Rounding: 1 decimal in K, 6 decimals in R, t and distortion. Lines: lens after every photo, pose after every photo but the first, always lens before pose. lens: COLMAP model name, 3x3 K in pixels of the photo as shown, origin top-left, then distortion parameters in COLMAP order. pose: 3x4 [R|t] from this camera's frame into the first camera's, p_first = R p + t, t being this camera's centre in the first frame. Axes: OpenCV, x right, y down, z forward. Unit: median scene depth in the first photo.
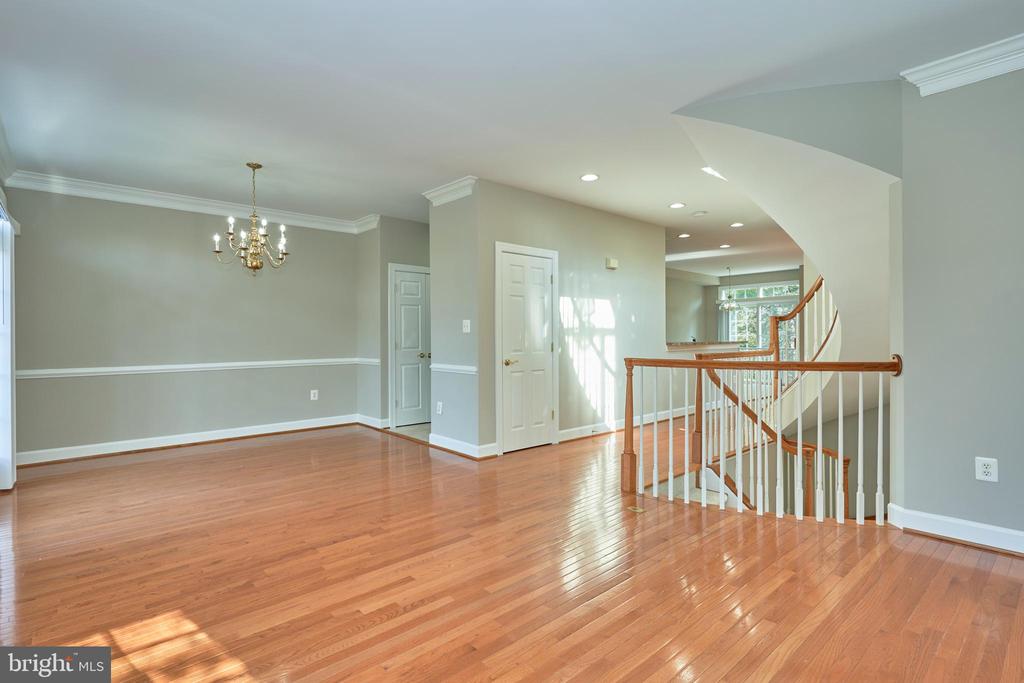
lens RADIAL K [[497.3, 0, 513.3], [0, 497.3, 337.7], [0, 0, 1]] dist [-0.012671, -0.000759]
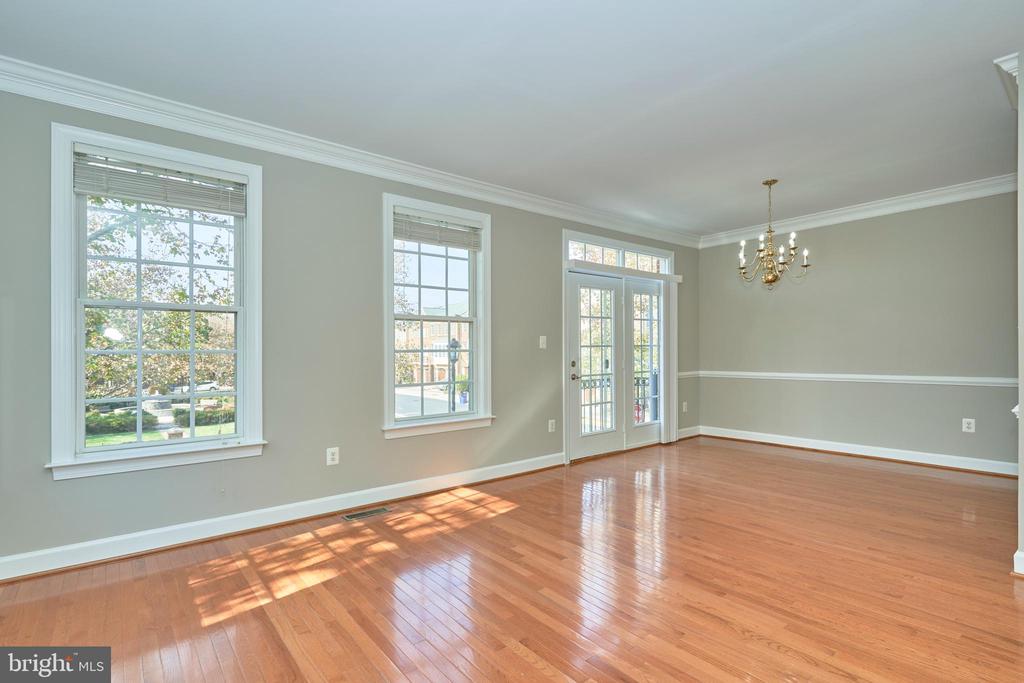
lens RADIAL K [[497.3, 0, 515.7], [0, 497.3, 345.7], [0, 0, 1]] dist [-0.012671, -0.000759]
pose [[-0.042249, -0.001899, -0.999105, 0.591231], [0.001487, 0.999997, -0.001964, -0.007748], [0.999106, -0.001569, -0.042246, 0.574274]]
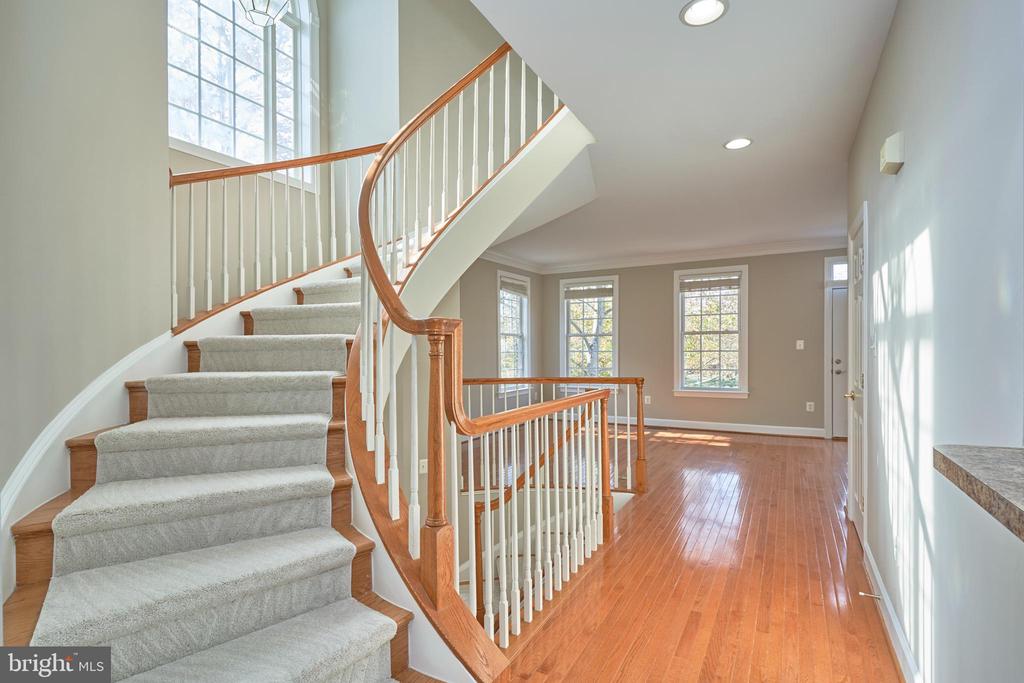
lens RADIAL K [[497.3, 0, 513.3], [0, 497.3, 342.6], [0, 0, 1]] dist [-0.012671, -0.000759]
pose [[-0.947433, 0.016589, -0.319525, 0.713410], [0.016785, 0.999857, 0.002140, -0.028293], [0.319515, -0.003336, -0.947575, 1.265676]]
